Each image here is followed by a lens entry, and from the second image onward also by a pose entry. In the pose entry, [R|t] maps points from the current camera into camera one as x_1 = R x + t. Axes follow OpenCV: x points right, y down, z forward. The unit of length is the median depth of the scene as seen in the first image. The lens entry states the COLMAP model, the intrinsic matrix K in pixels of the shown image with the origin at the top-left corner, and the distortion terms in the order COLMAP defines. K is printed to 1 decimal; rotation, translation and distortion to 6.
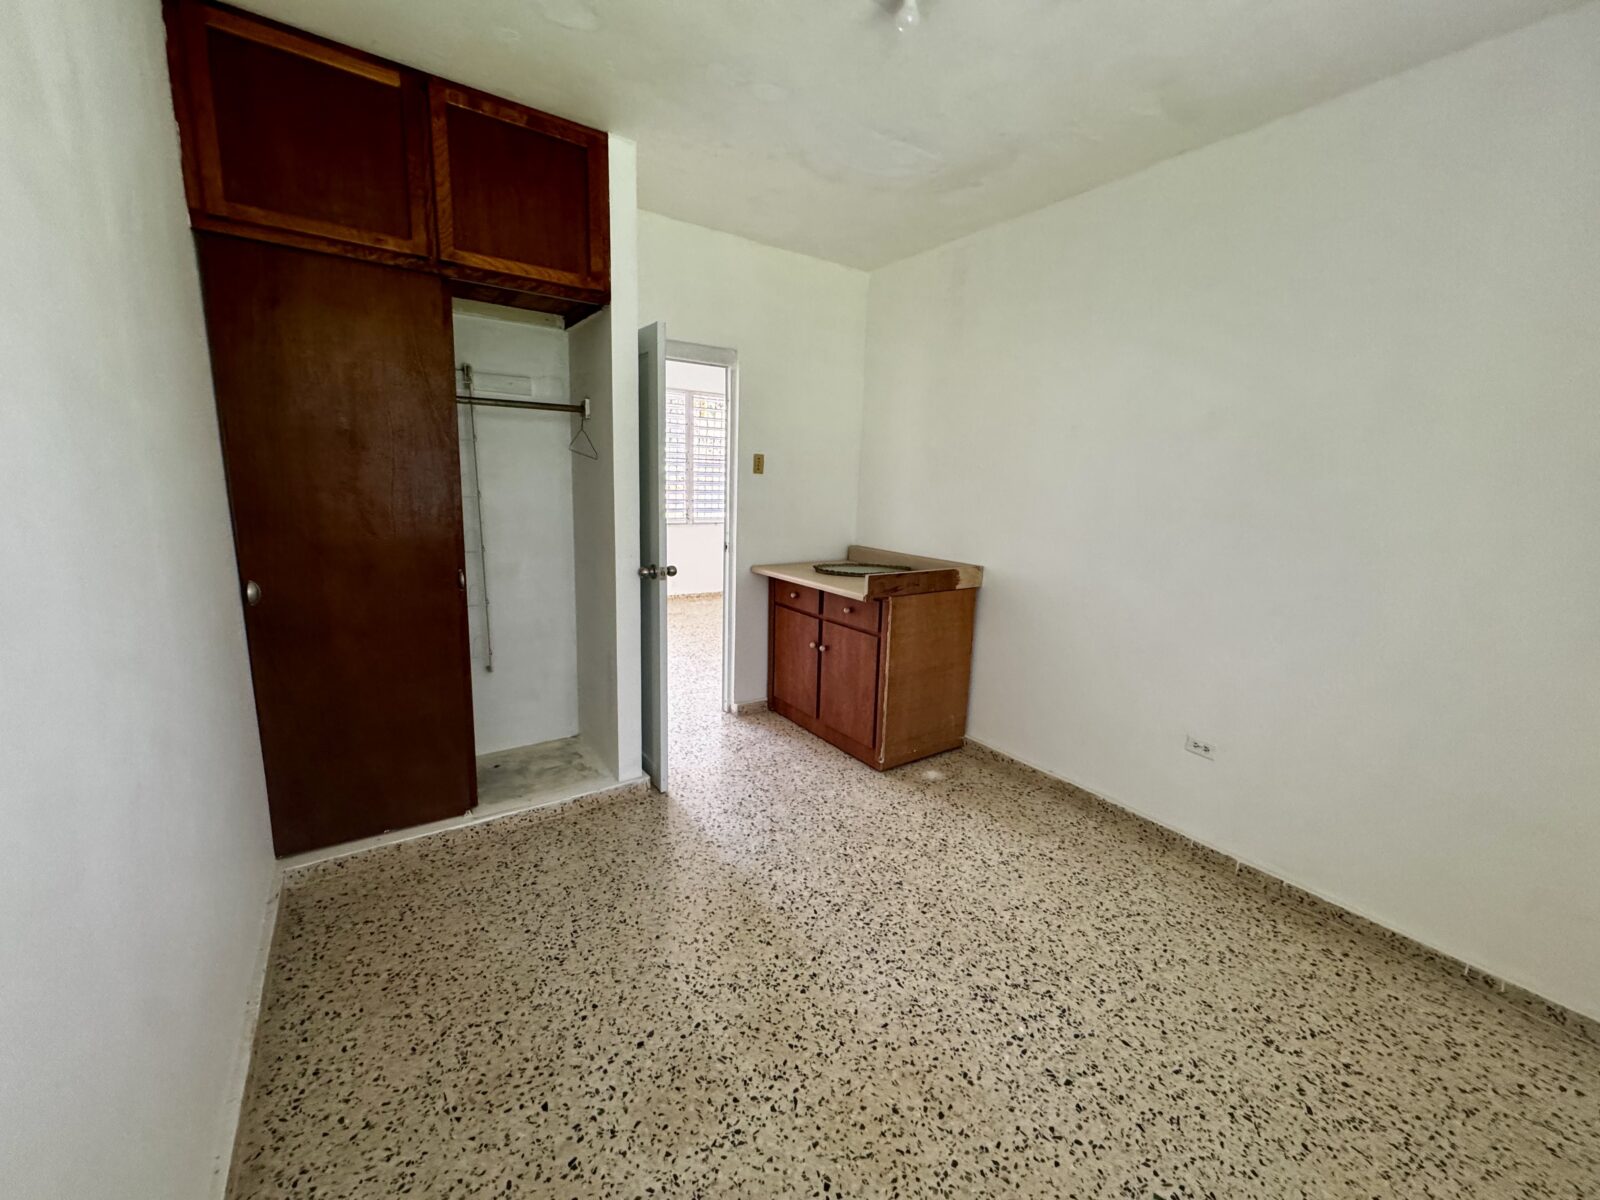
lens RADIAL K [[636.4, 0, 800.2], [0, 636.4, 595.0], [0, 0, 1]] dist [-0.002750, 0.000224]
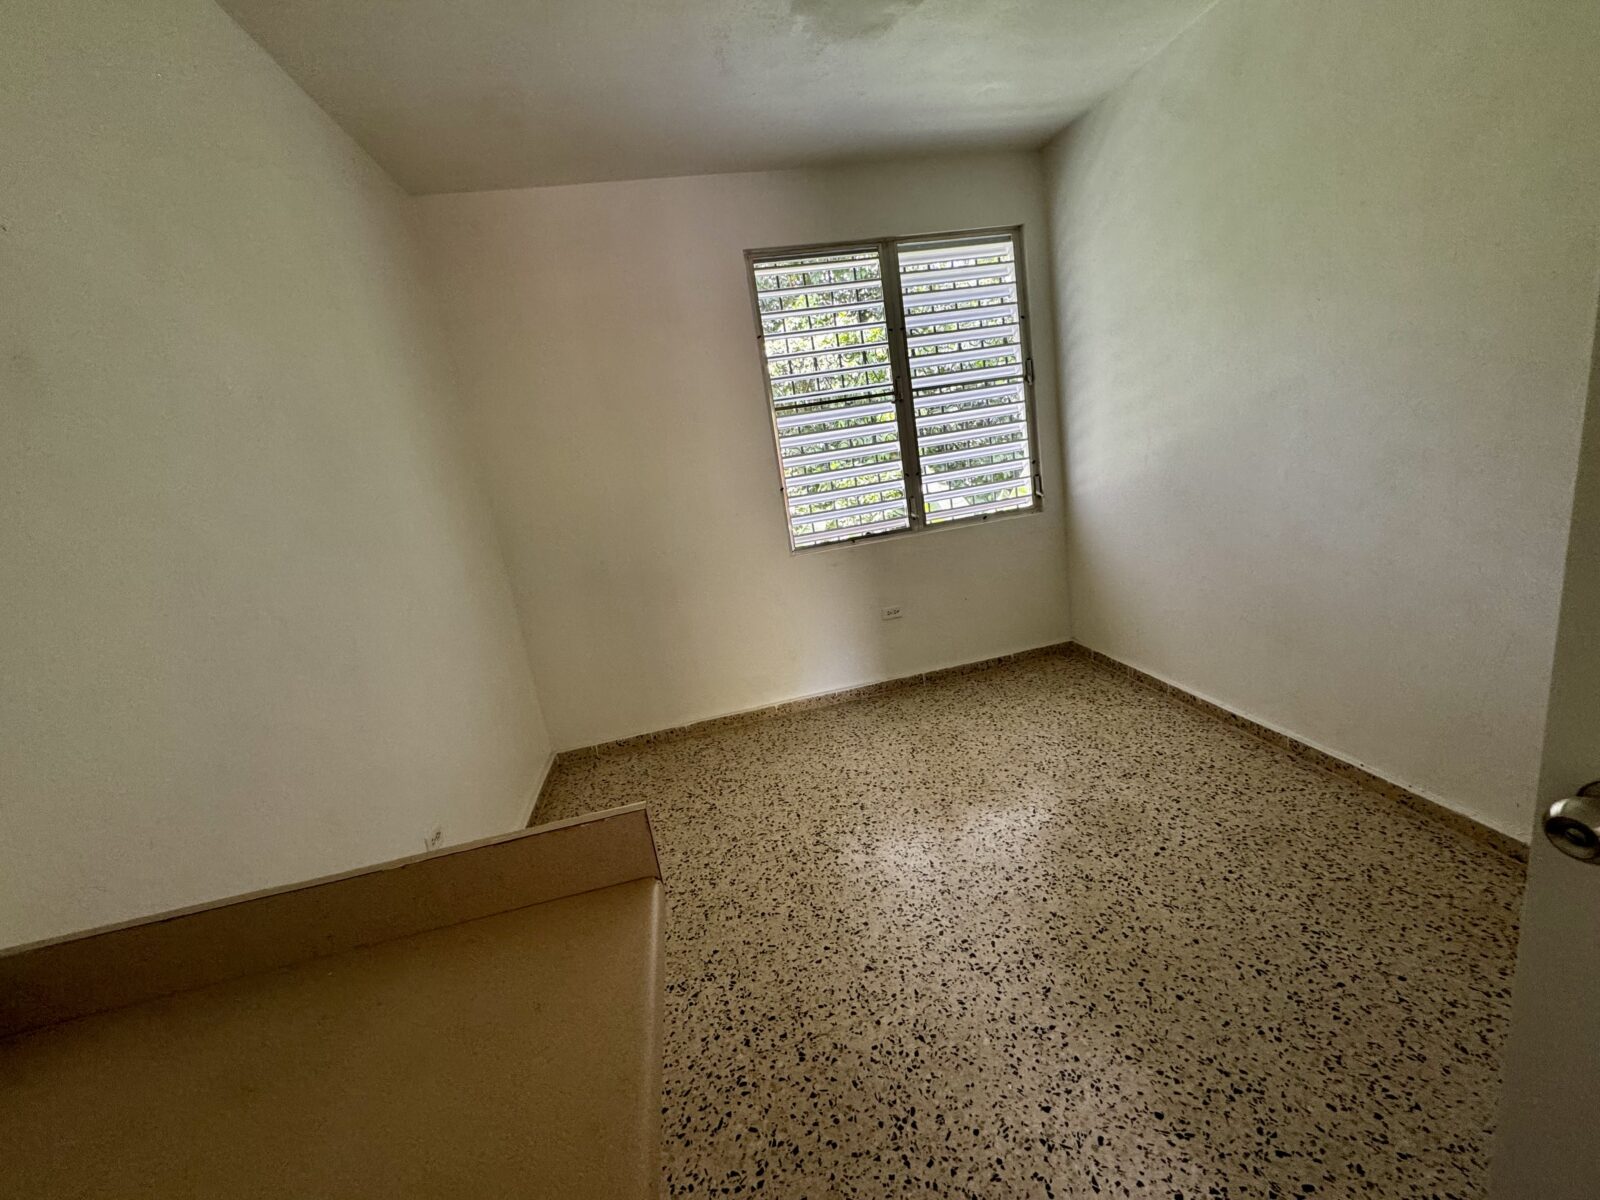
lens RADIAL K [[636.4, 0, 800.2], [0, 636.4, 595.0], [0, 0, 1]] dist [-0.002750, 0.000224]
pose [[-0.911269, 0.008062, 0.411734, -0.099283], [0.186214, 0.899821, 0.394521, -0.306719], [-0.367306, 0.436185, -0.821480, 1.720426]]
